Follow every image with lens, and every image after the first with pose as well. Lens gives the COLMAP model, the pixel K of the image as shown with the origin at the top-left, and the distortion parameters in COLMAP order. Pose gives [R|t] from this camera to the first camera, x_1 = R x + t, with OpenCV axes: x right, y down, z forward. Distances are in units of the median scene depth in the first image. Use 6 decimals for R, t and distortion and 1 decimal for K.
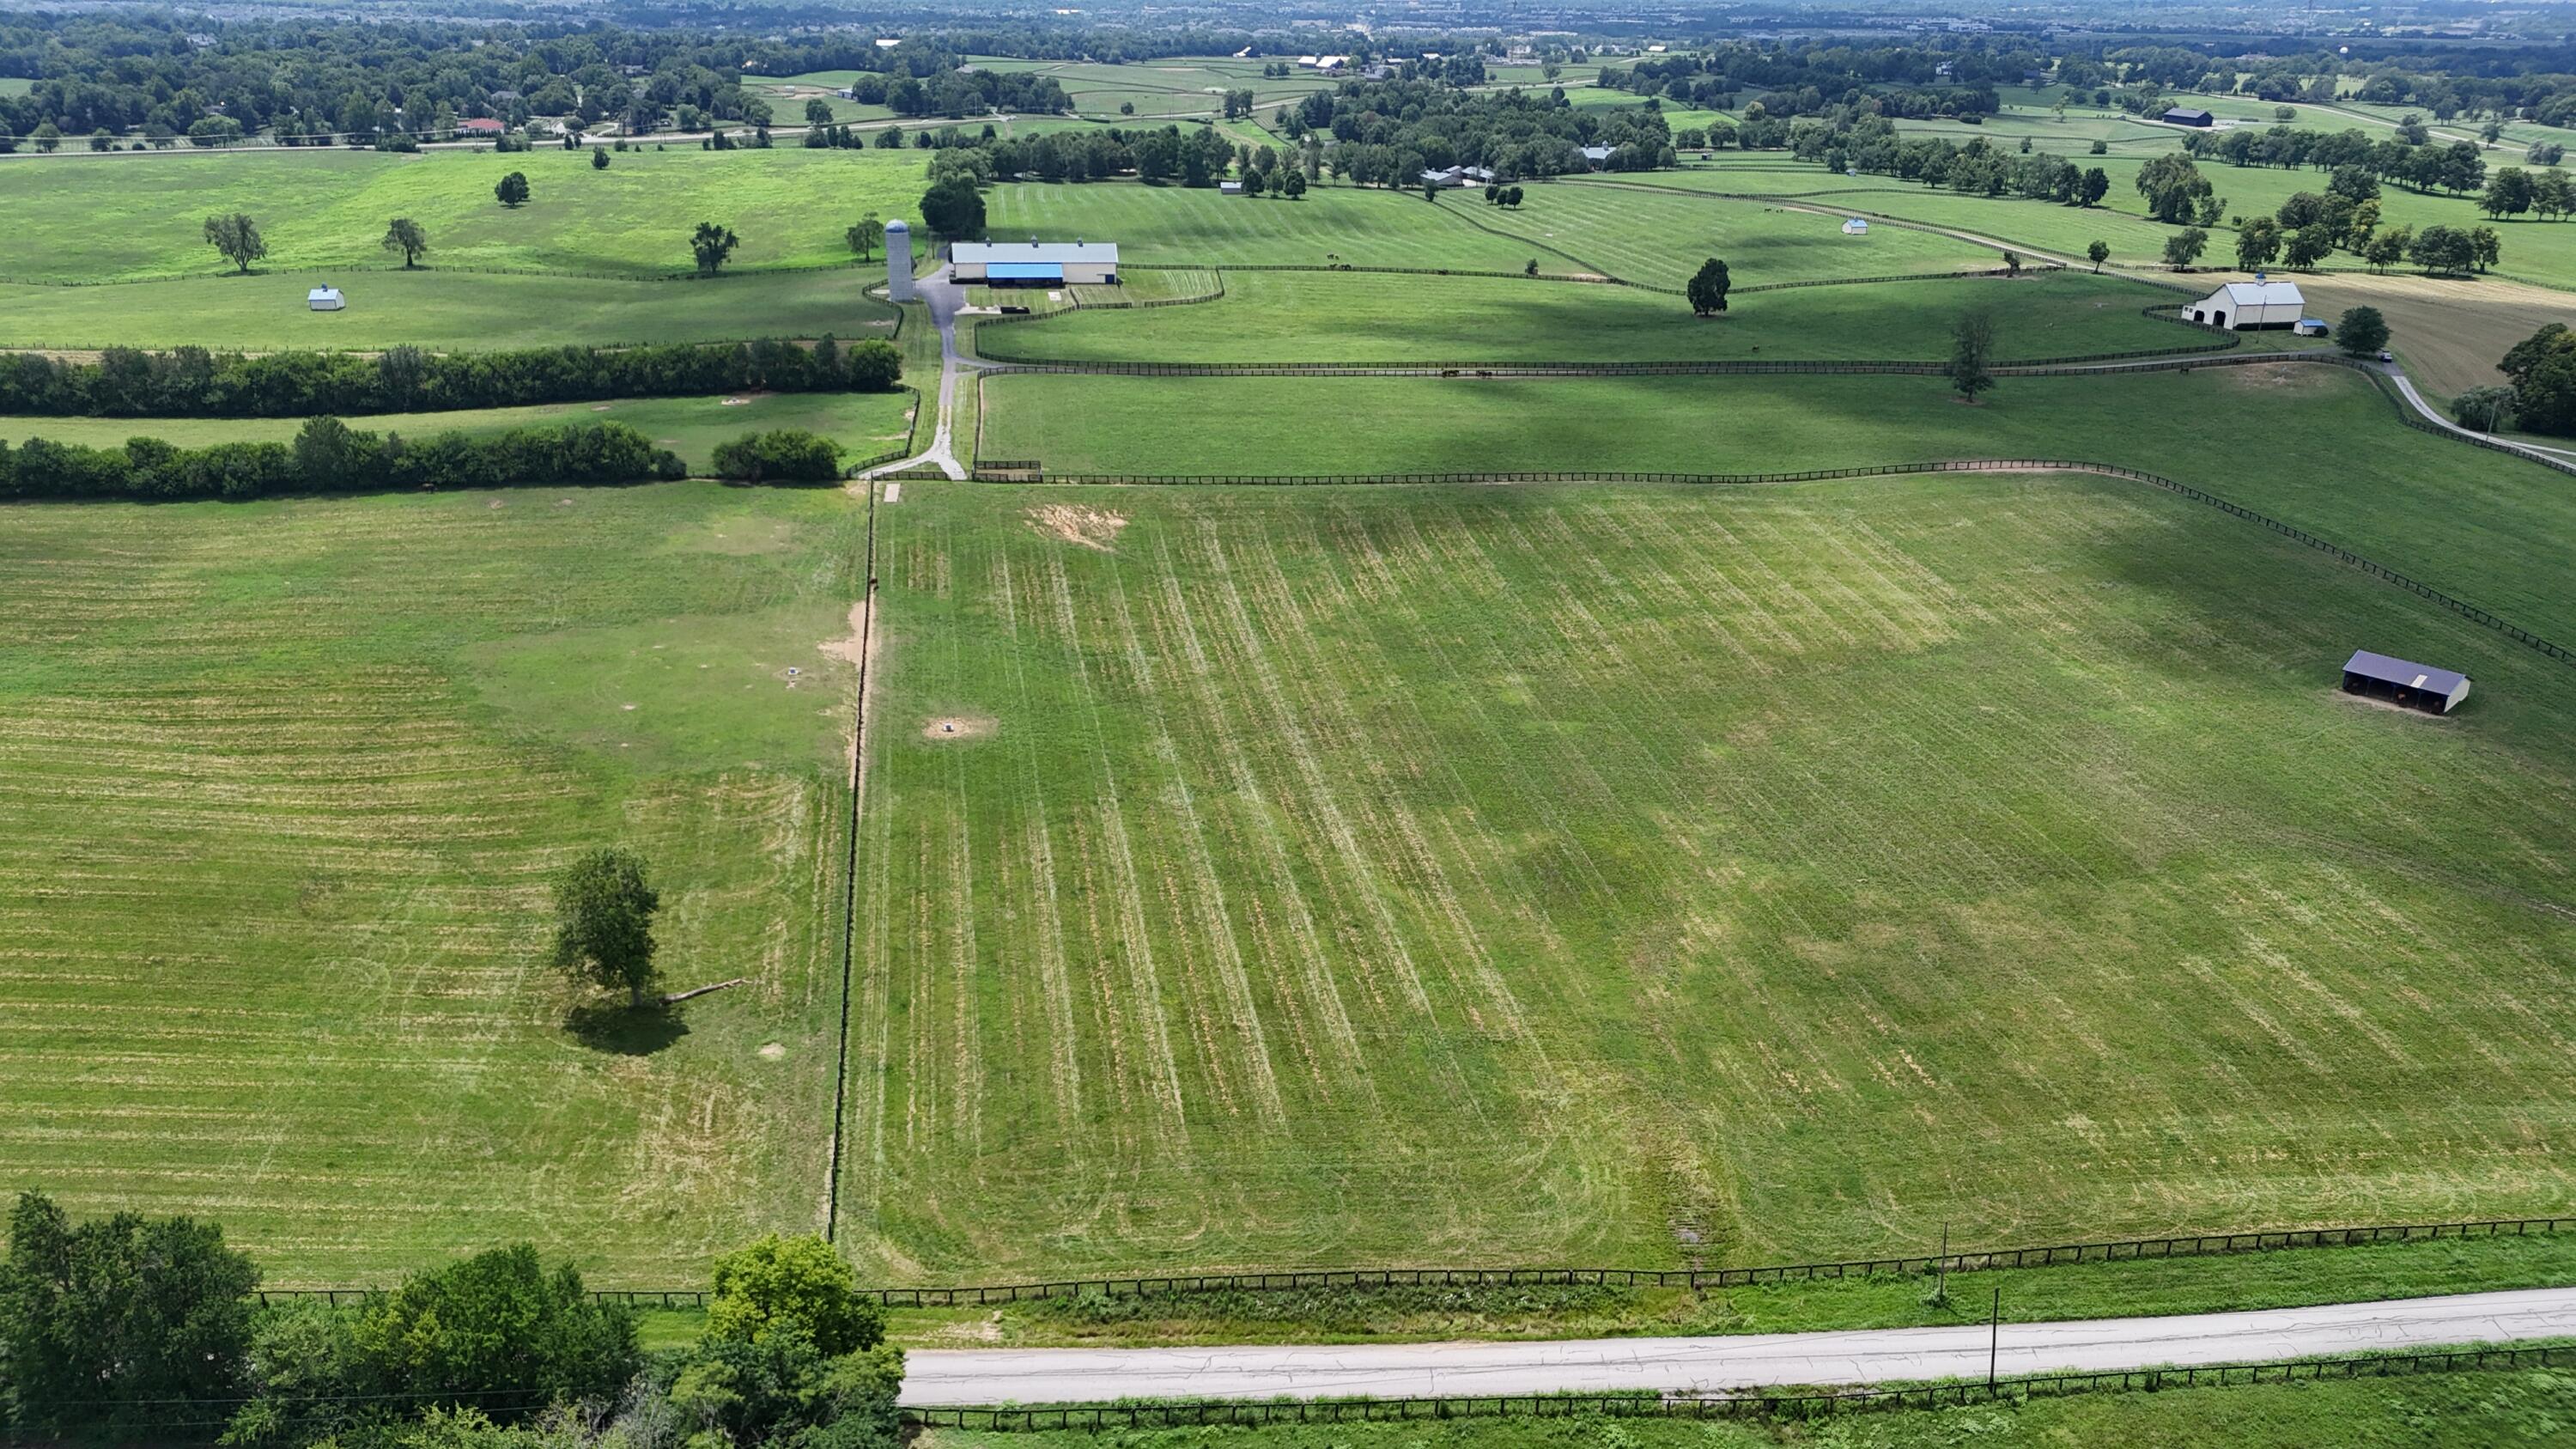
lens RADIAL K [[1891.9, 0, 1296.1], [0, 1891.9, 715.7], [0, 0, 1]] dist [0.080873, -0.090744]
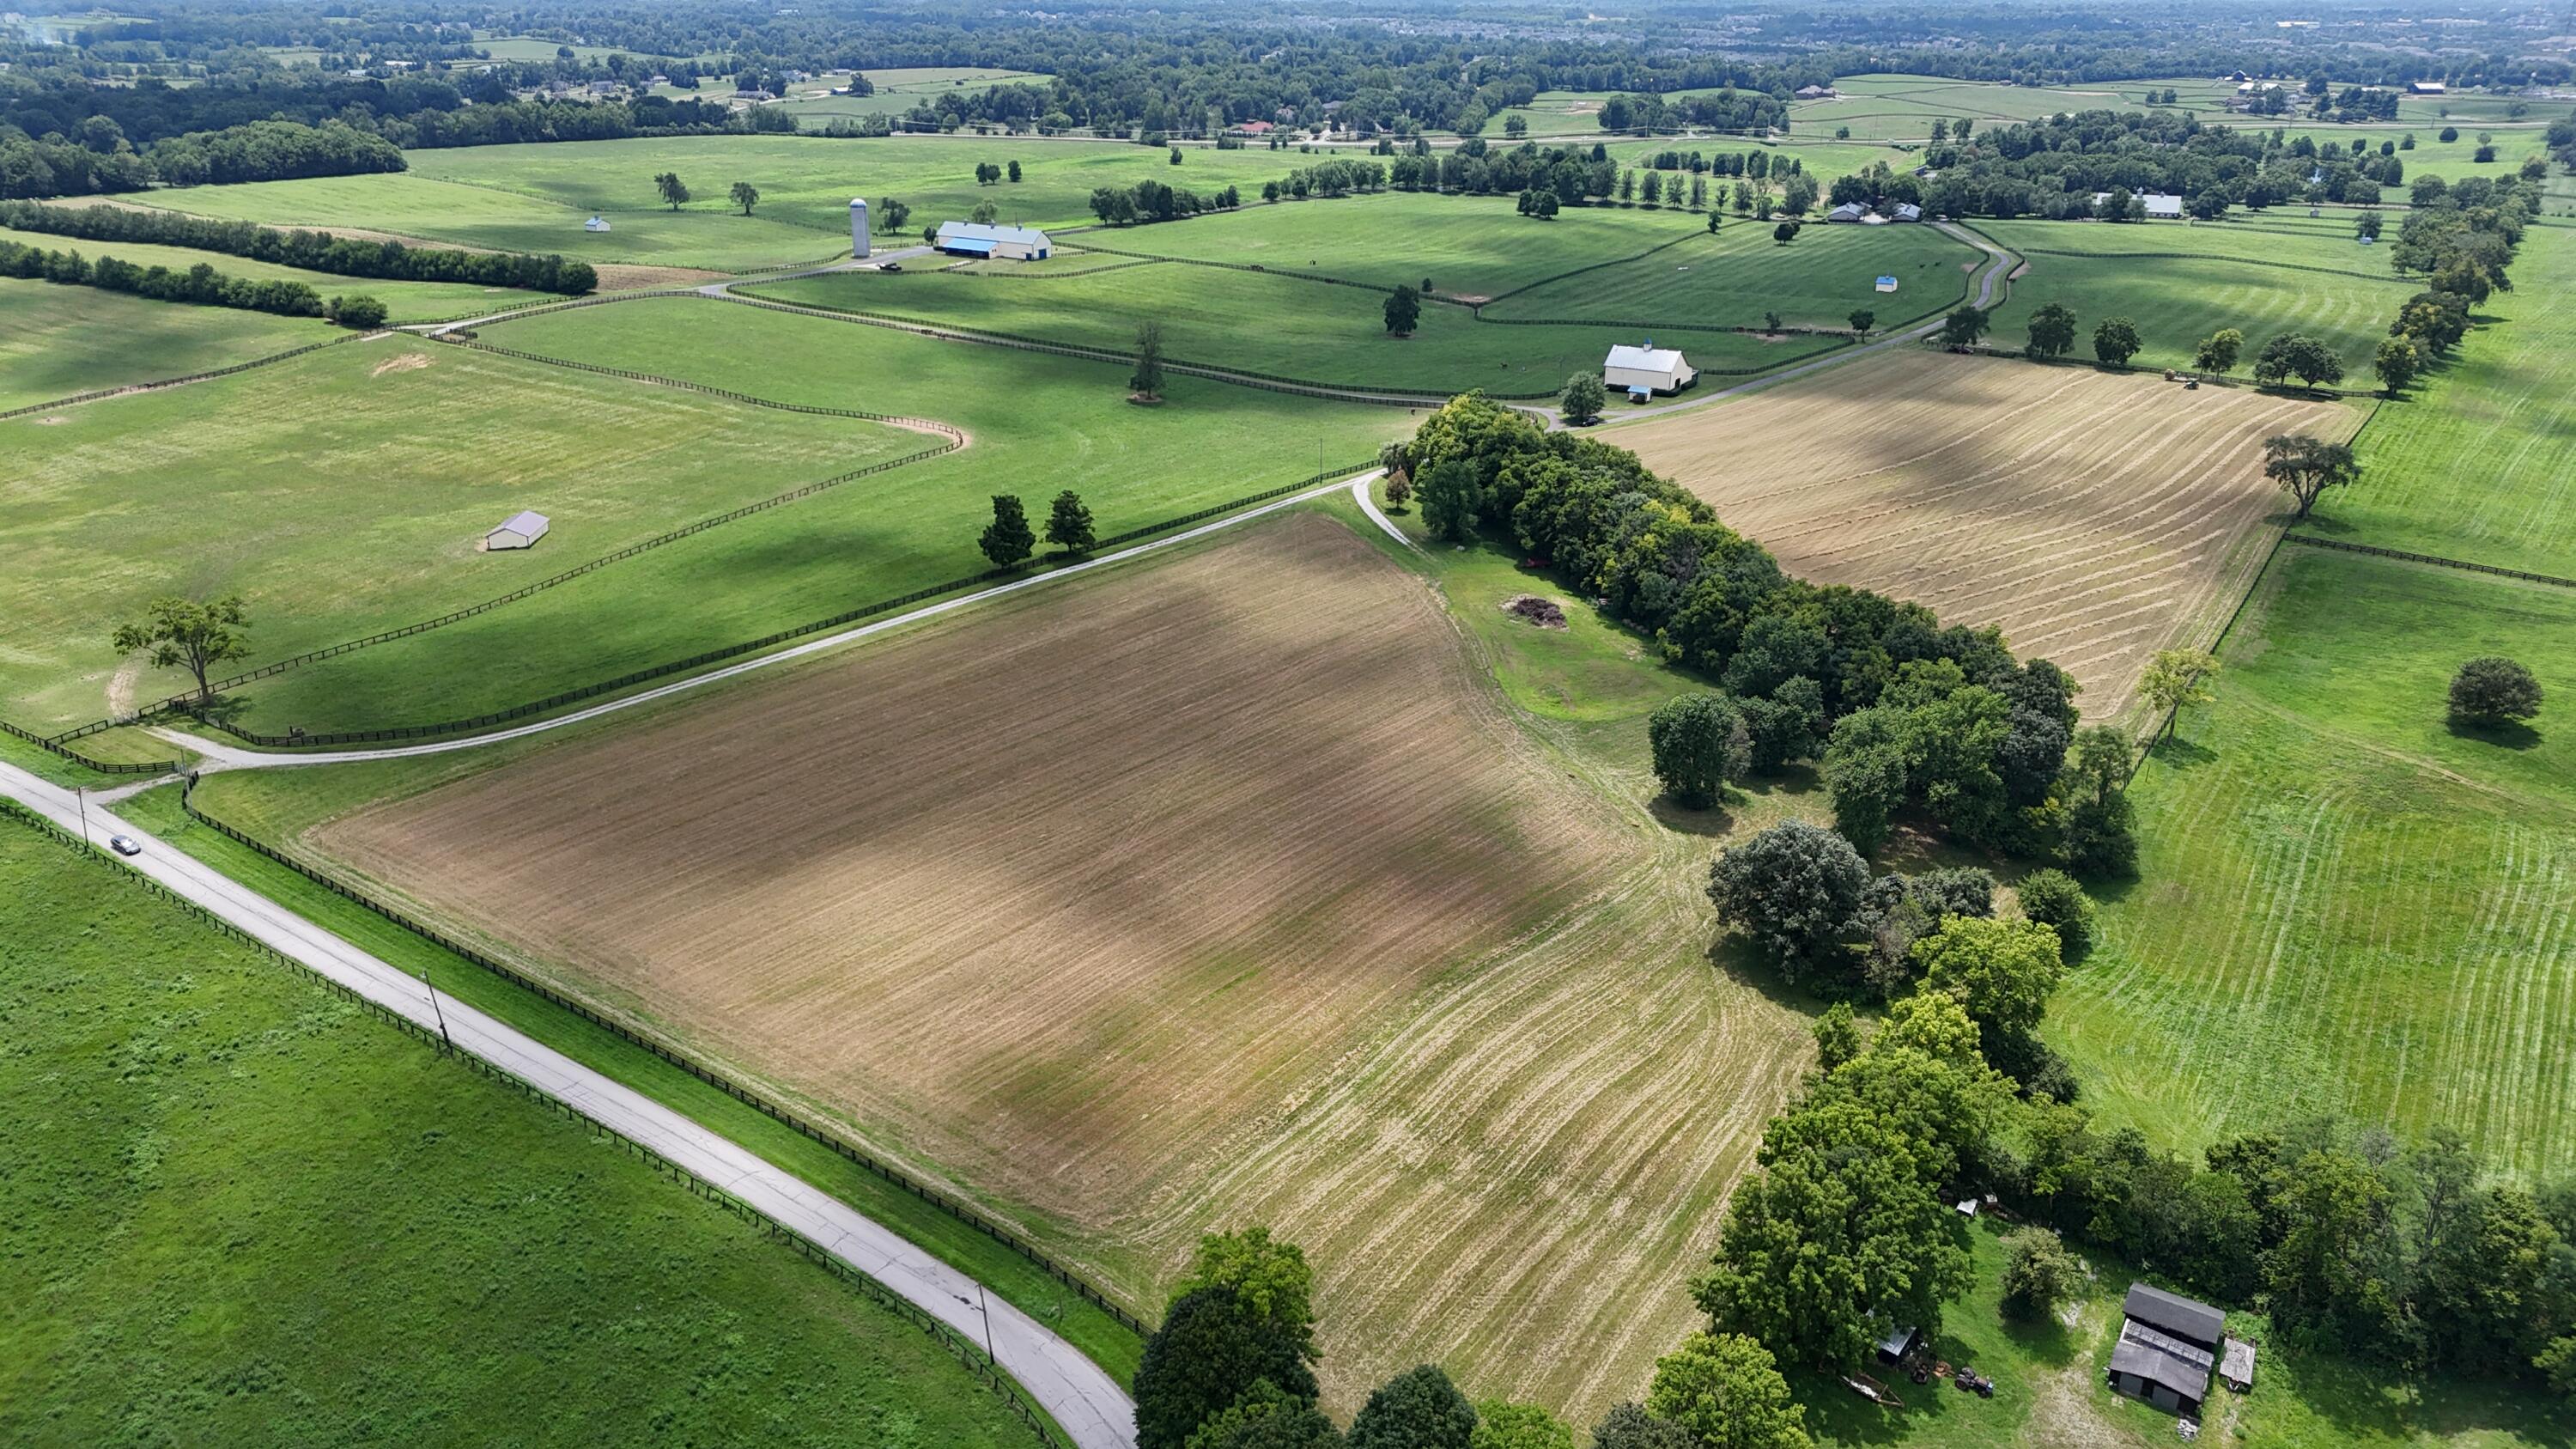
lens RADIAL K [[1870.9, 0, 1296.5], [0, 1870.9, 755.7], [0, 0, 1]] dist [0.068746, -0.069181]
pose [[0.779076, 0.235931, -0.580842, 0.839373], [-0.224389, 0.970047, 0.093050, -0.052586], [0.585398, 0.057842, 0.808680, 0.062190]]
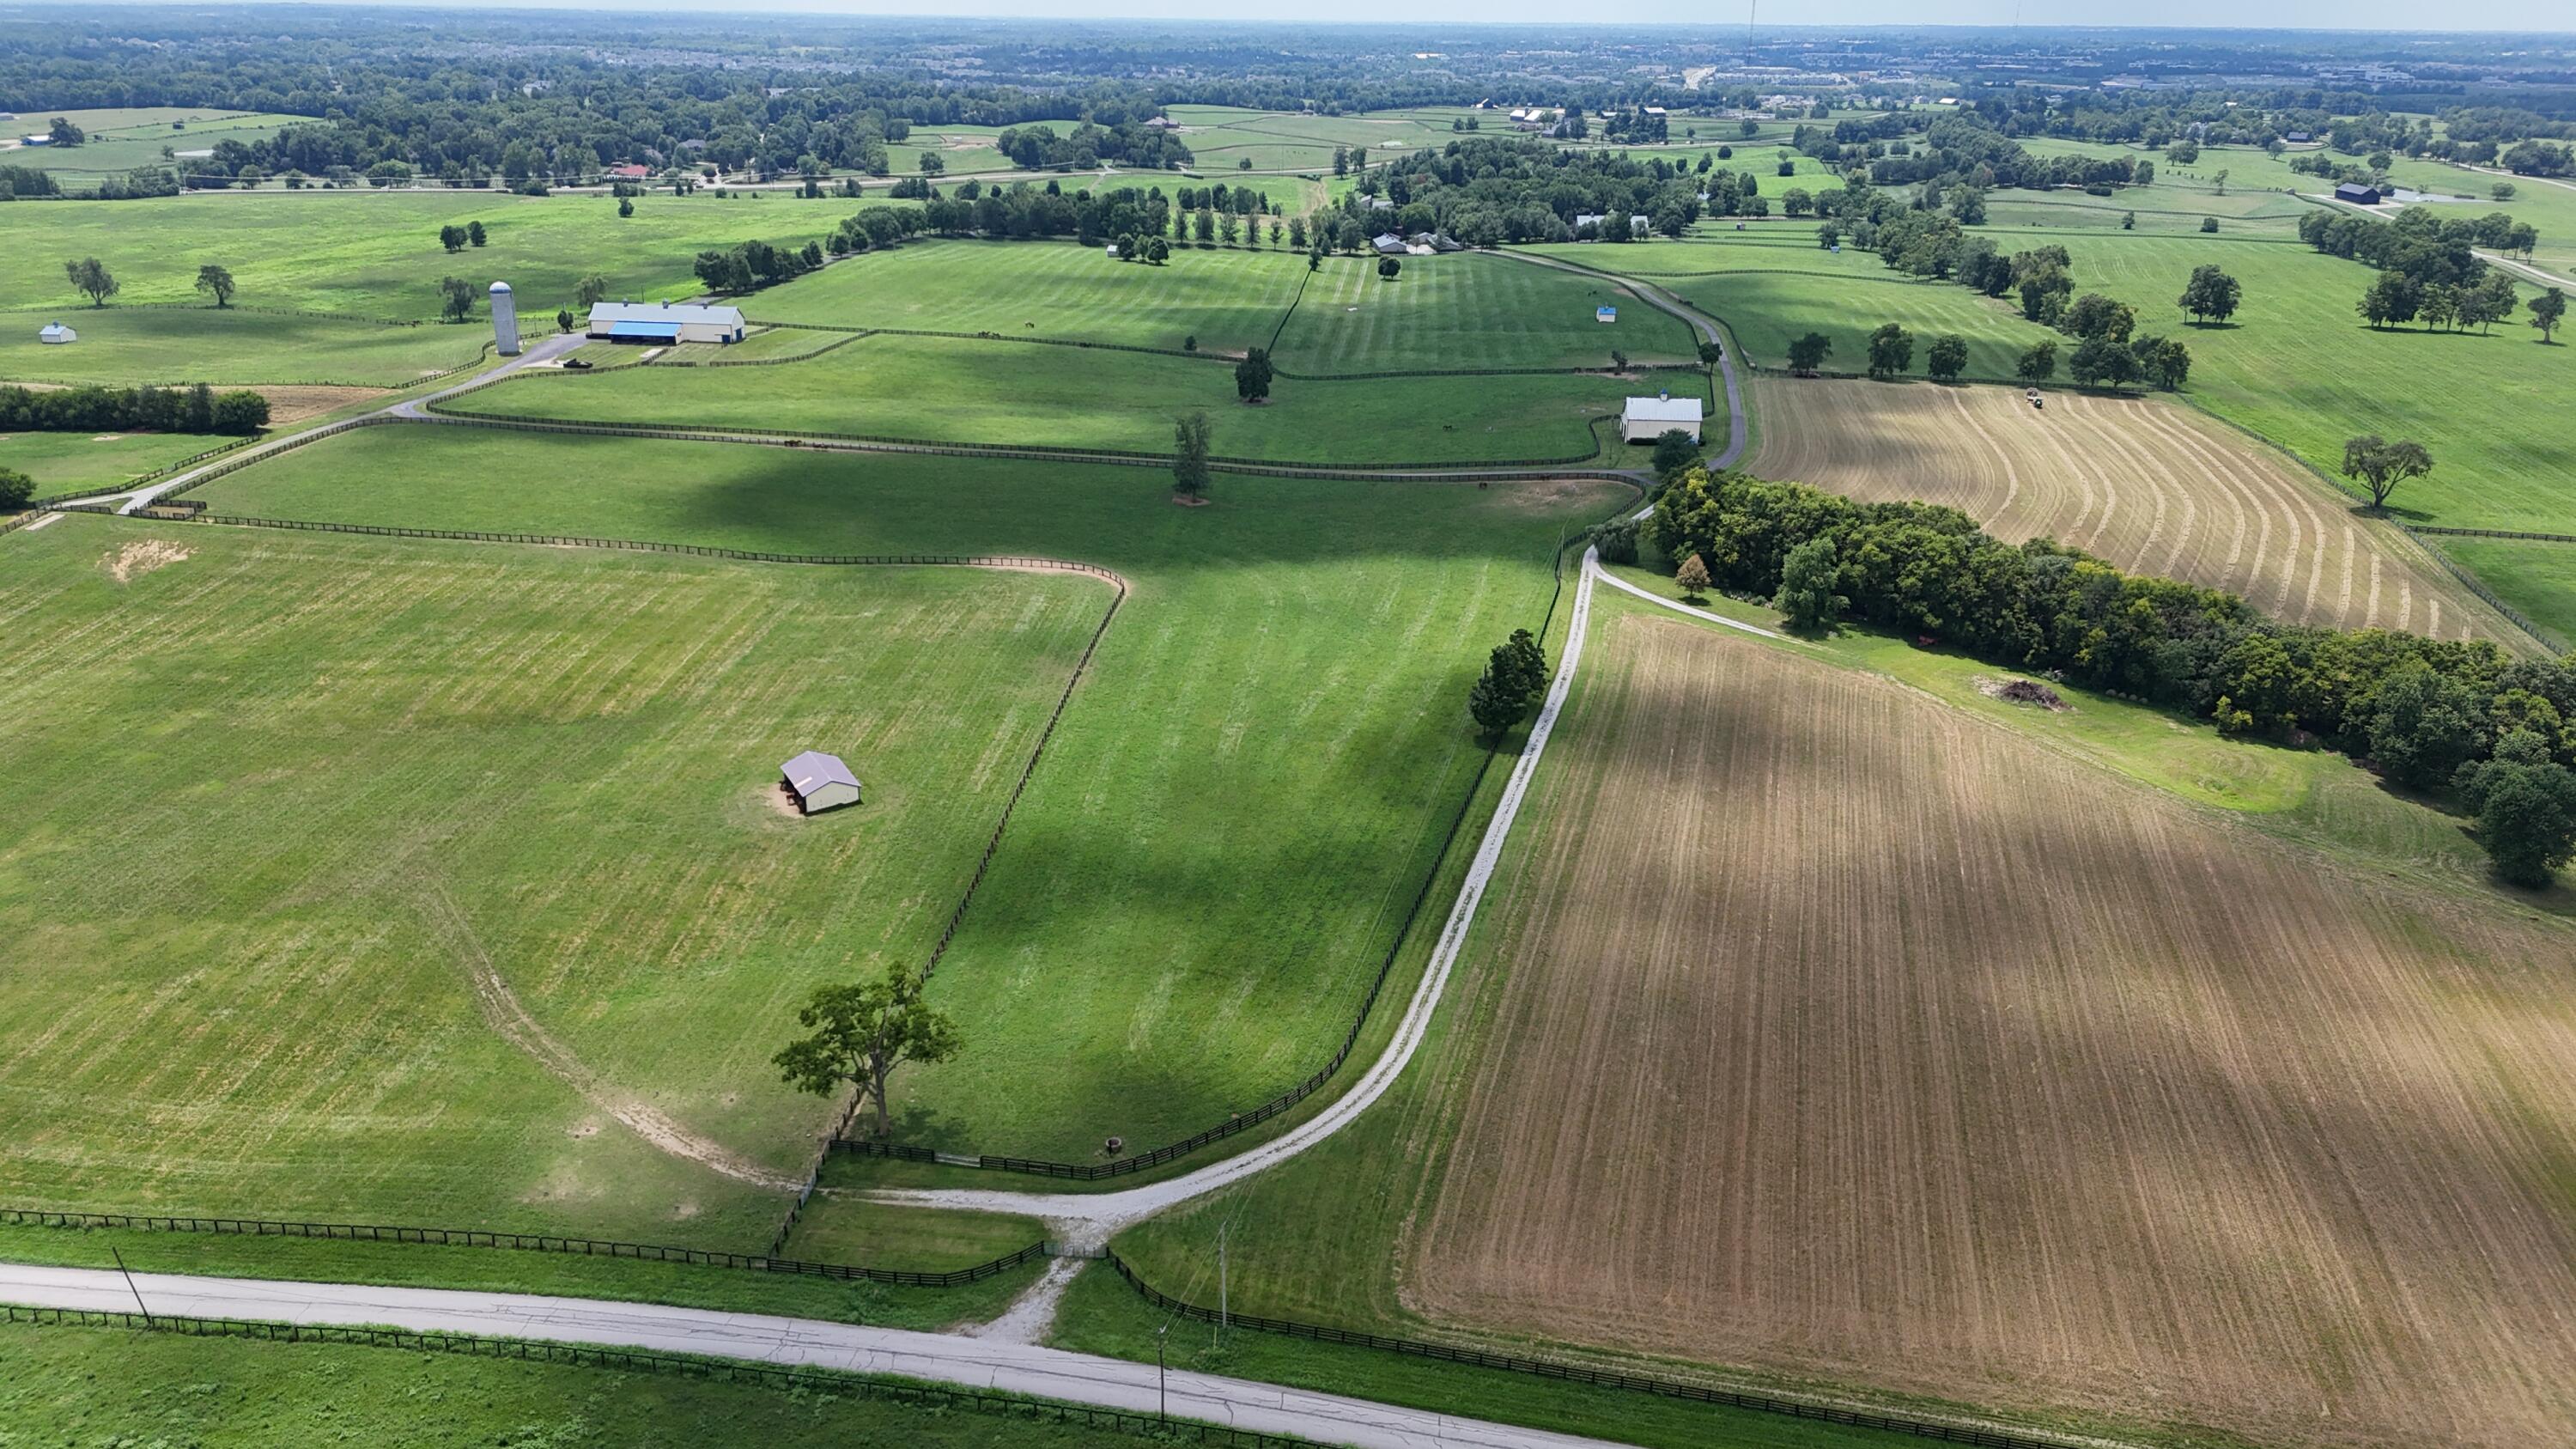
lens RADIAL K [[1870.9, 0, 1296.5], [0, 1870.9, 755.7], [0, 0, 1]] dist [0.068746, -0.069181]
pose [[0.972148, 0.087147, -0.217564, 0.457711], [-0.085766, 0.996190, 0.015799, -0.031216], [0.218112, 0.003301, 0.975918, -0.003719]]
